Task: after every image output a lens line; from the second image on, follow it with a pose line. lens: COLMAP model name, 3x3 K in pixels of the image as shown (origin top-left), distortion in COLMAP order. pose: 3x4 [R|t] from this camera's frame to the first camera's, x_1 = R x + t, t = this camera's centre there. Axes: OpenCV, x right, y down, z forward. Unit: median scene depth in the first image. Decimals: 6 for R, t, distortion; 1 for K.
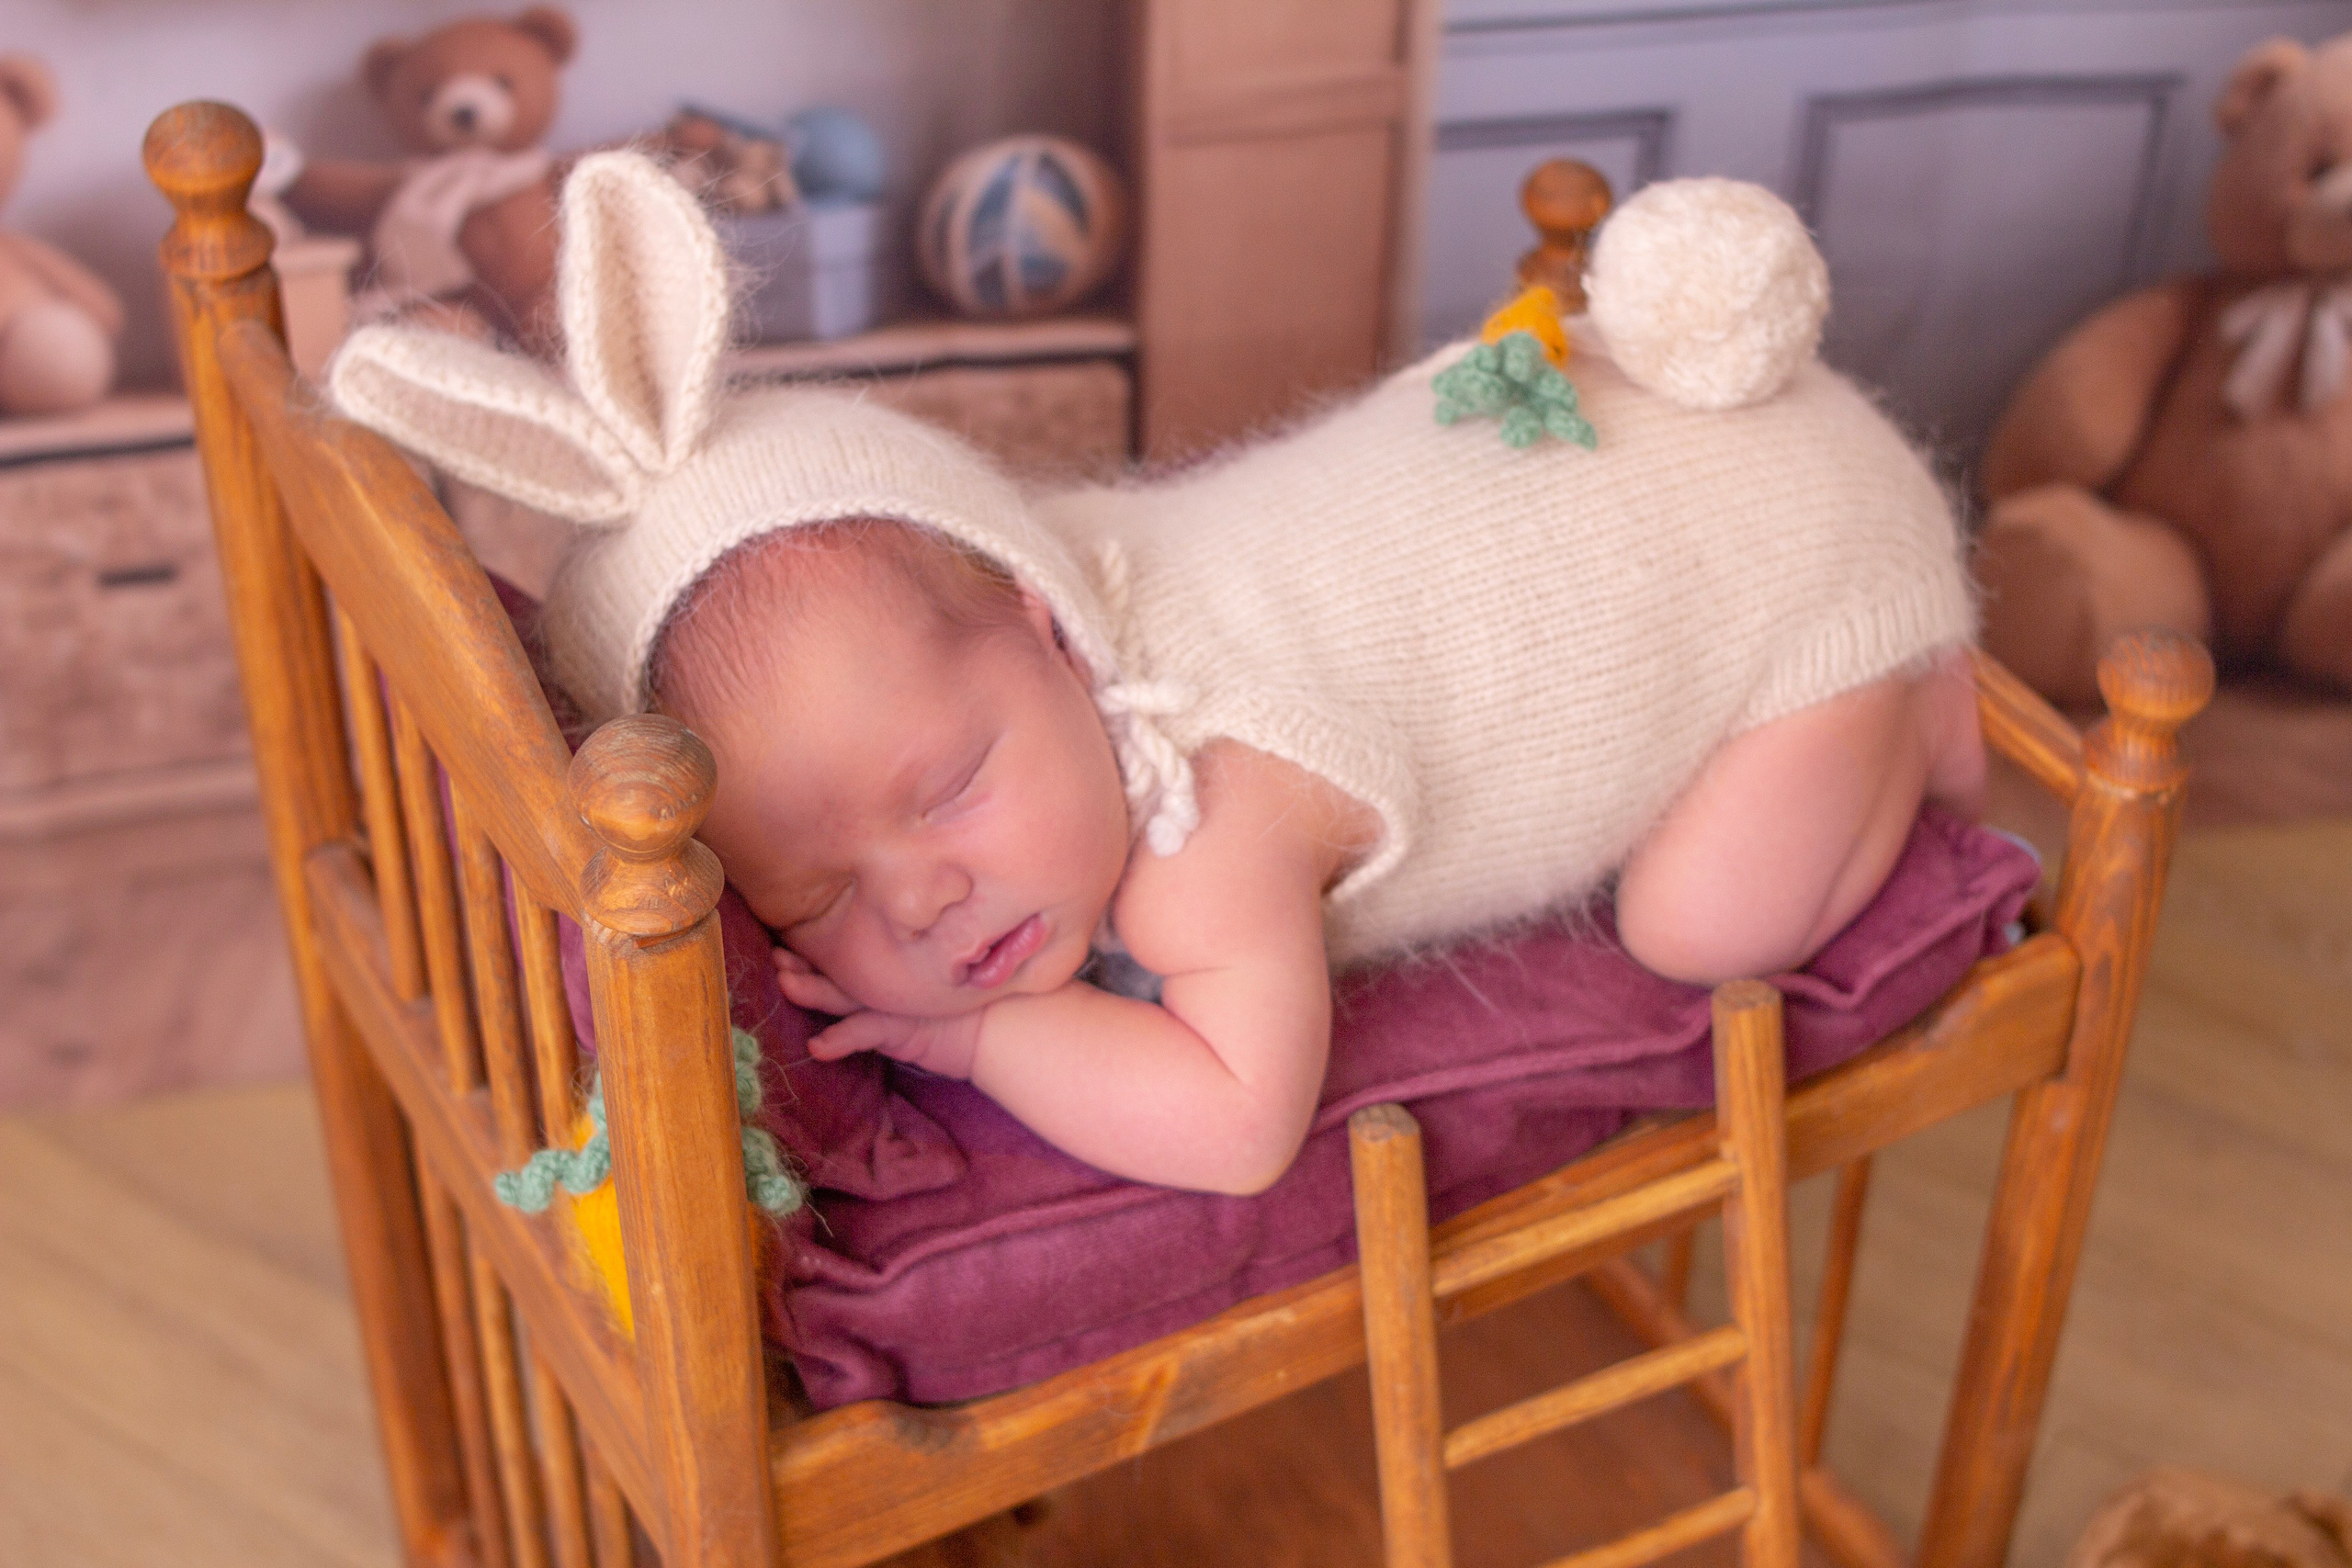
lens RADIAL K [[3802.6, 0, 1199.8], [0, 3802.6, 831.4], [0, 0, 1]] dist [-0.099252, 0.000000]
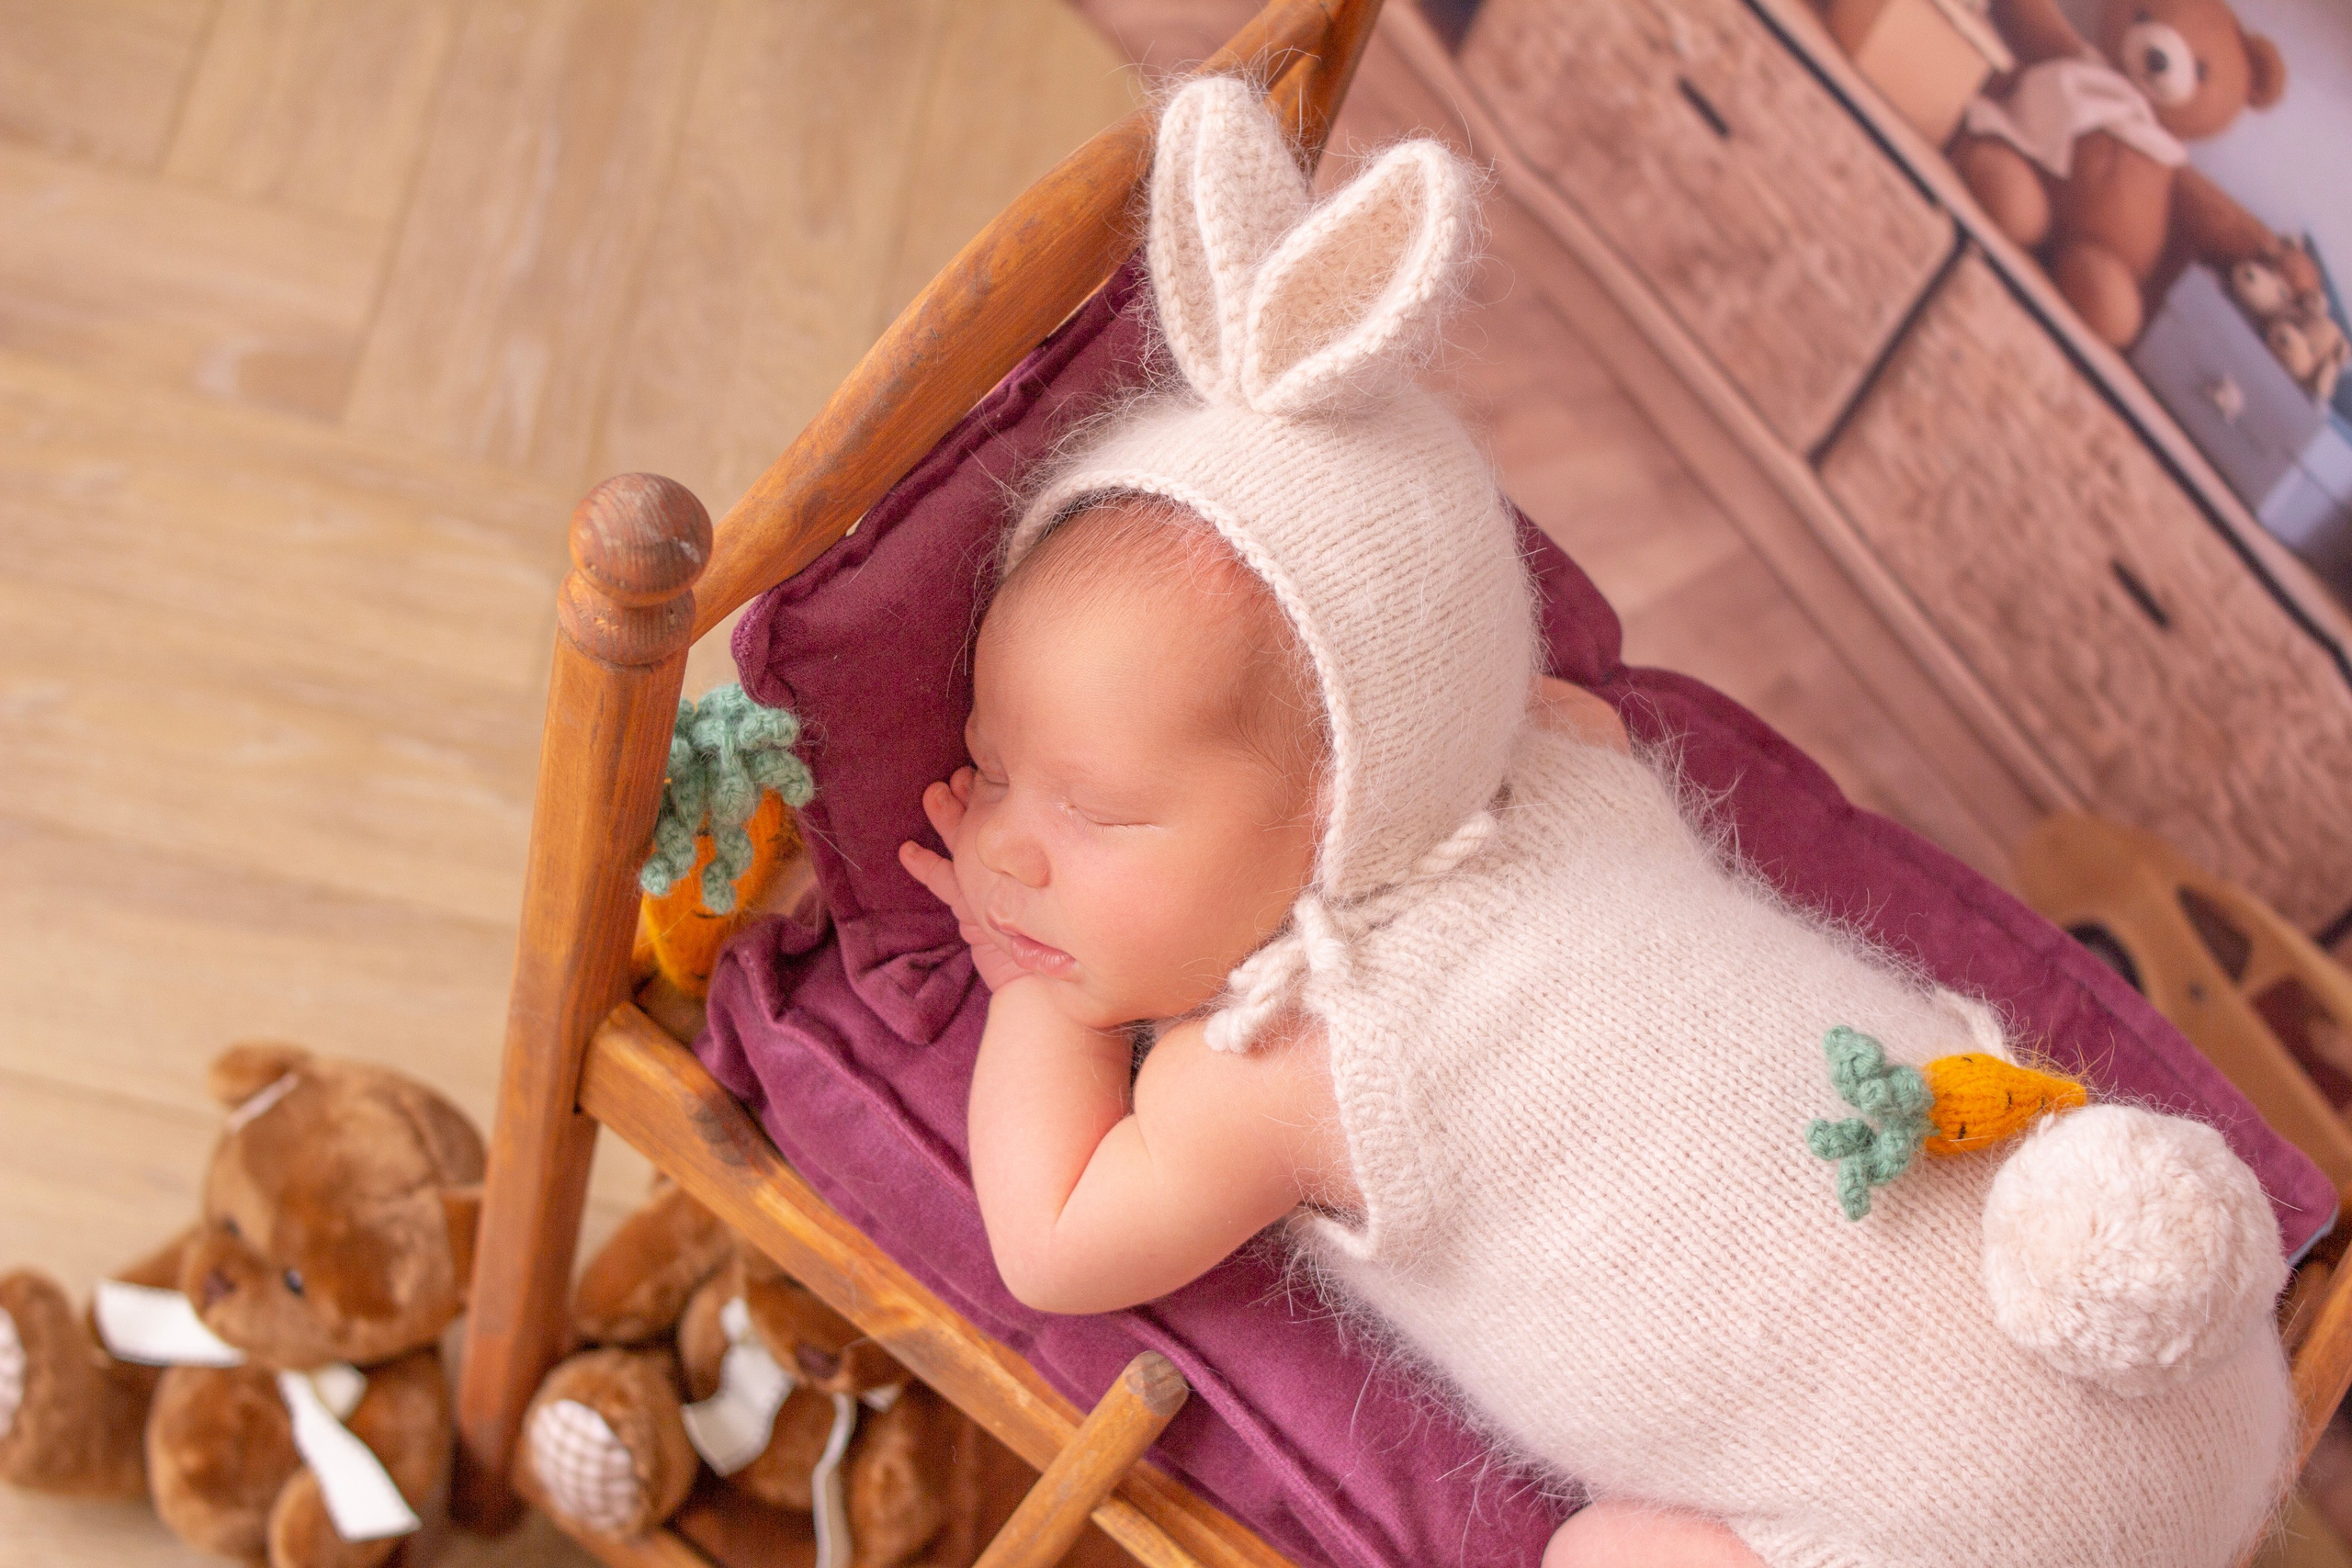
lens RADIAL K [[3802.6, 0, 1306.2], [0, 3802.6, 823.5], [0, 0, 1]] dist [-0.099252, 0.000000]
pose [[0.418400, 0.824205, -0.381612, 0.318865], [-0.733851, 0.554334, 0.392653, -0.415328], [0.535167, 0.115760, 0.836777, 0.183184]]
